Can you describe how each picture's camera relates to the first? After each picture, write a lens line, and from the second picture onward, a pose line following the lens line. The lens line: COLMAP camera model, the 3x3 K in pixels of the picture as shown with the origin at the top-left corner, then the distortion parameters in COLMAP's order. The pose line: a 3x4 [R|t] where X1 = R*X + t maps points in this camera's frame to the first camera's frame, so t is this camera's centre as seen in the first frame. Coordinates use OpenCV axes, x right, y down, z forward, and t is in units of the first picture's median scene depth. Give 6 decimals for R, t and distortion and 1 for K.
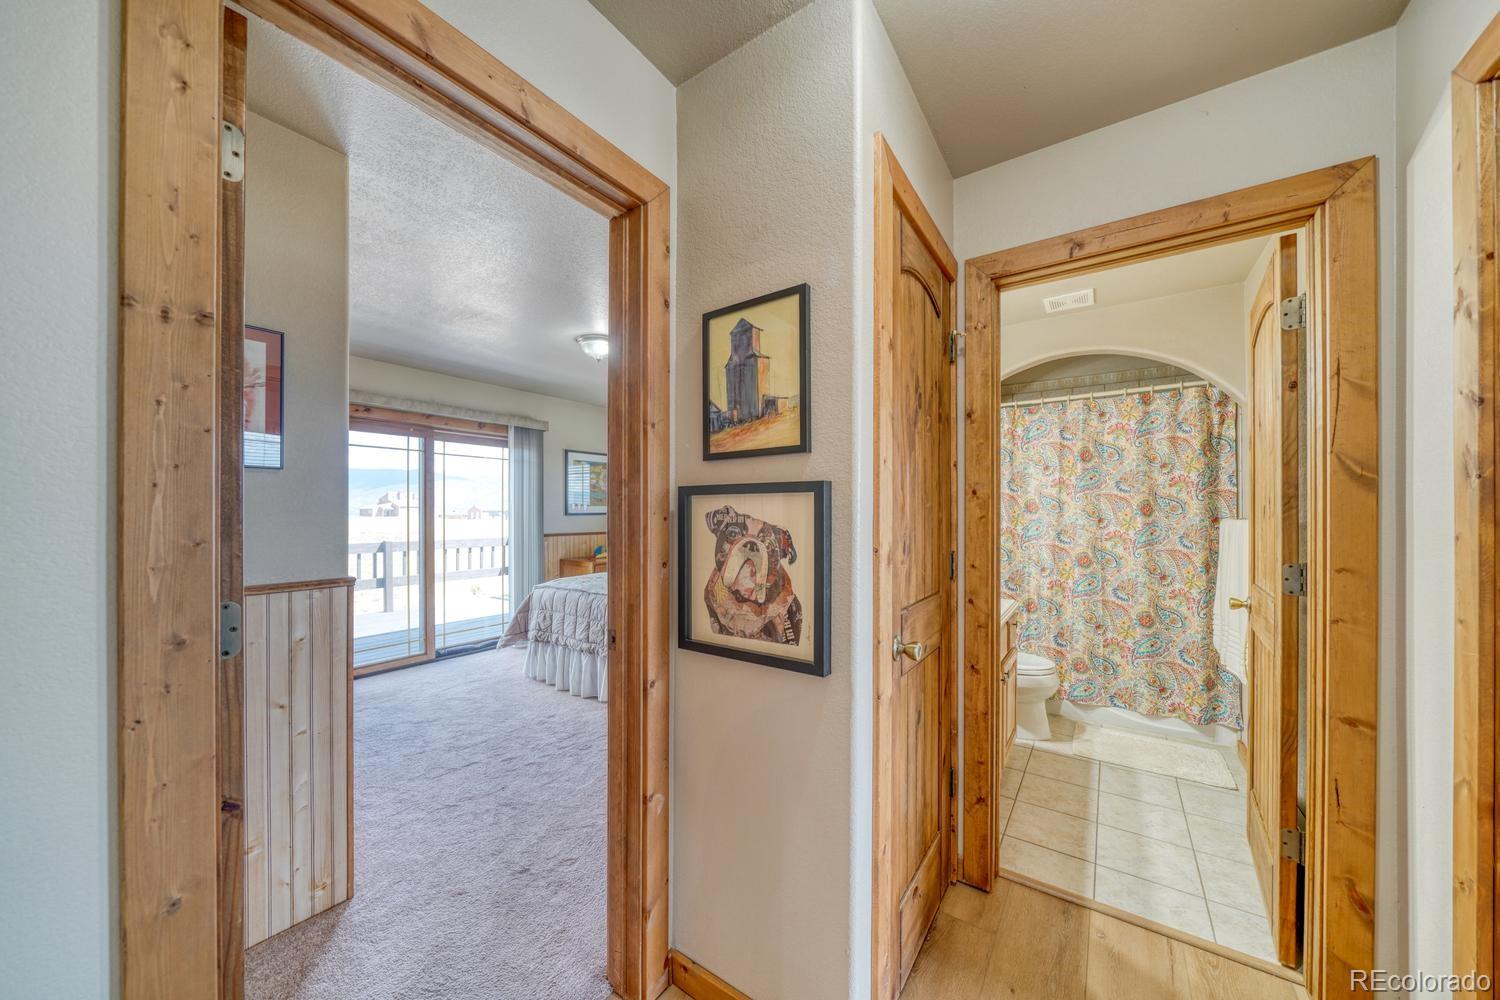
lens RADIAL K [[521.9, 0, 753.9], [0, 521.9, 512.2], [0, 0, 1]] dist [-0.002332, -0.000155]
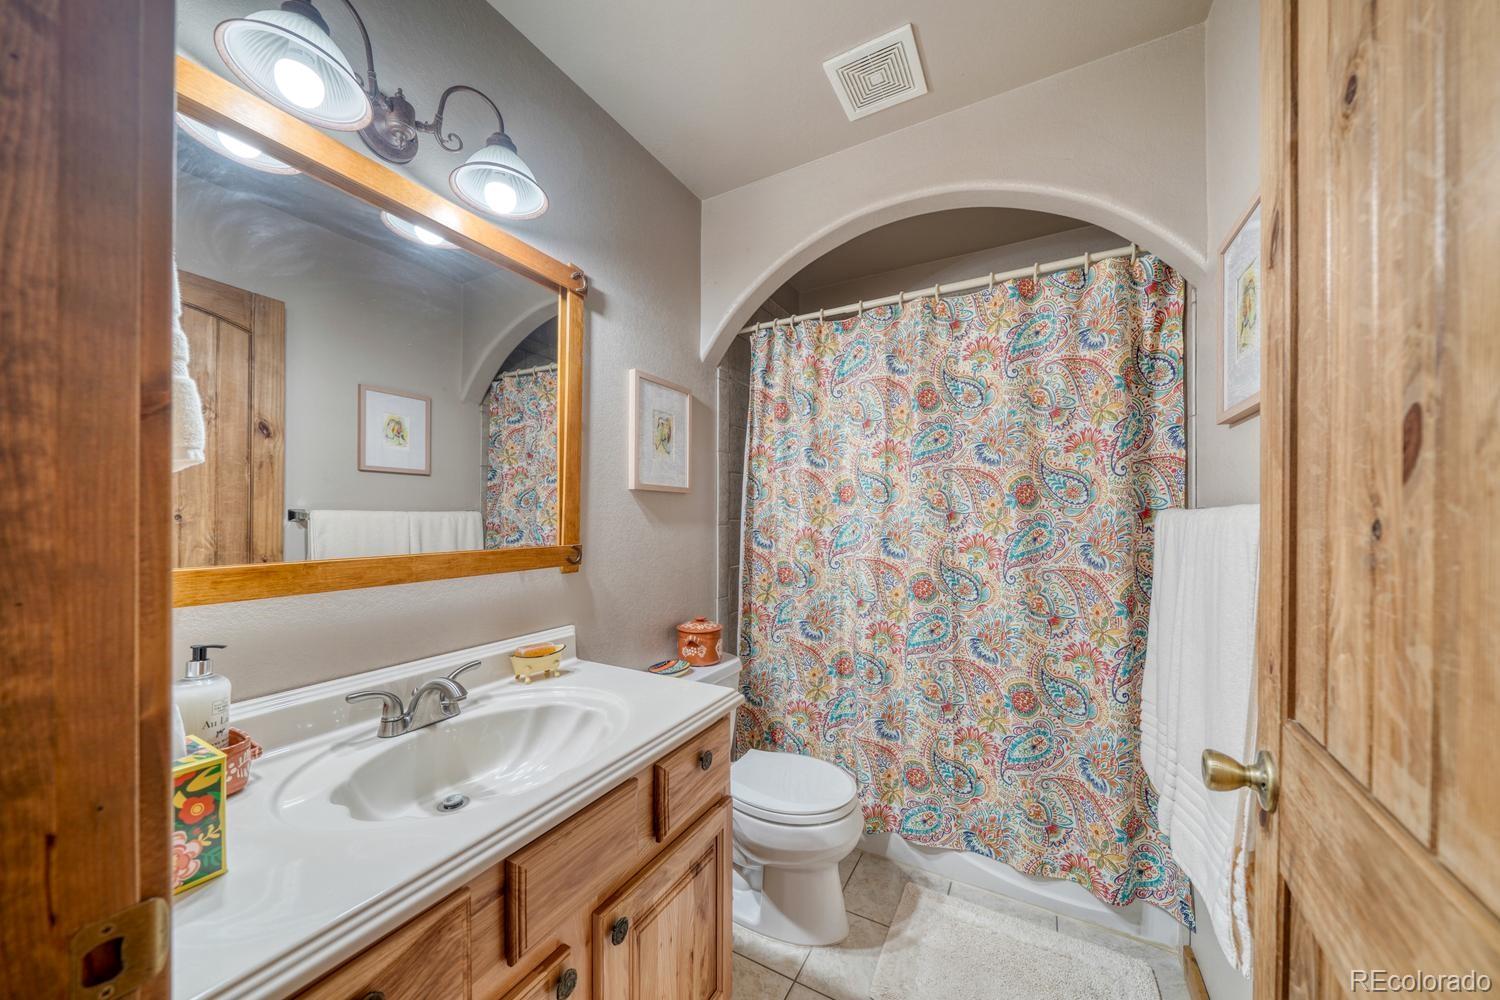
lens RADIAL K [[521.9, 0, 751.0], [0, 521.9, 521.8], [0, 0, 1]] dist [-0.002332, -0.000155]
pose [[0.995713, 0.001228, 0.092485, 0.419395], [-0.001808, 0.999979, 0.006195, 0.020034], [-0.092476, -0.006336, 0.995695, 0.488154]]
